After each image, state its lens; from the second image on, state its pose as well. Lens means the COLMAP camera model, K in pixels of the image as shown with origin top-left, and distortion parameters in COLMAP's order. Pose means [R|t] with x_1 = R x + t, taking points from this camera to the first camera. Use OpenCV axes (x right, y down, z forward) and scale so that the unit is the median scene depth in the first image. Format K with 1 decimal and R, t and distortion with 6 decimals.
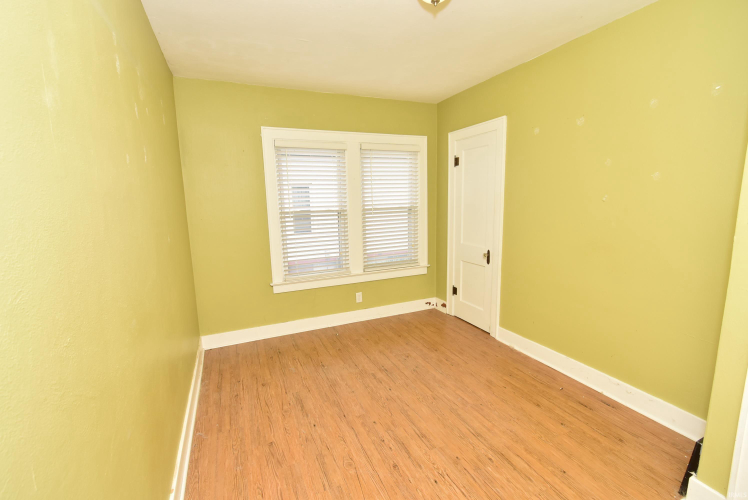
lens RADIAL K [[330.5, 0, 373.0], [0, 330.5, 250.7], [0, 0, 1]] dist [0.003470, -0.001464]
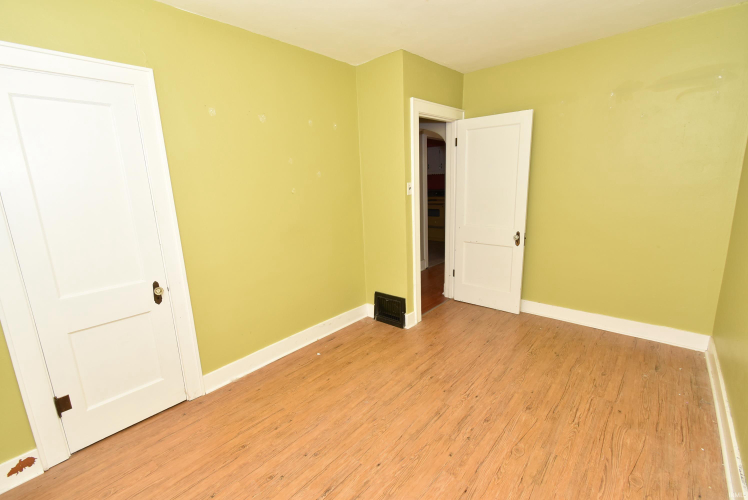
lens RADIAL K [[330.5, 0, 372.7], [0, 330.5, 249.7], [0, 0, 1]] dist [0.003470, -0.001464]
pose [[-0.419702, -0.142734, 0.896369, -0.539655], [0.194502, 0.950474, 0.242421, -0.189358], [-0.886577, 0.276090, -0.371154, 1.245776]]
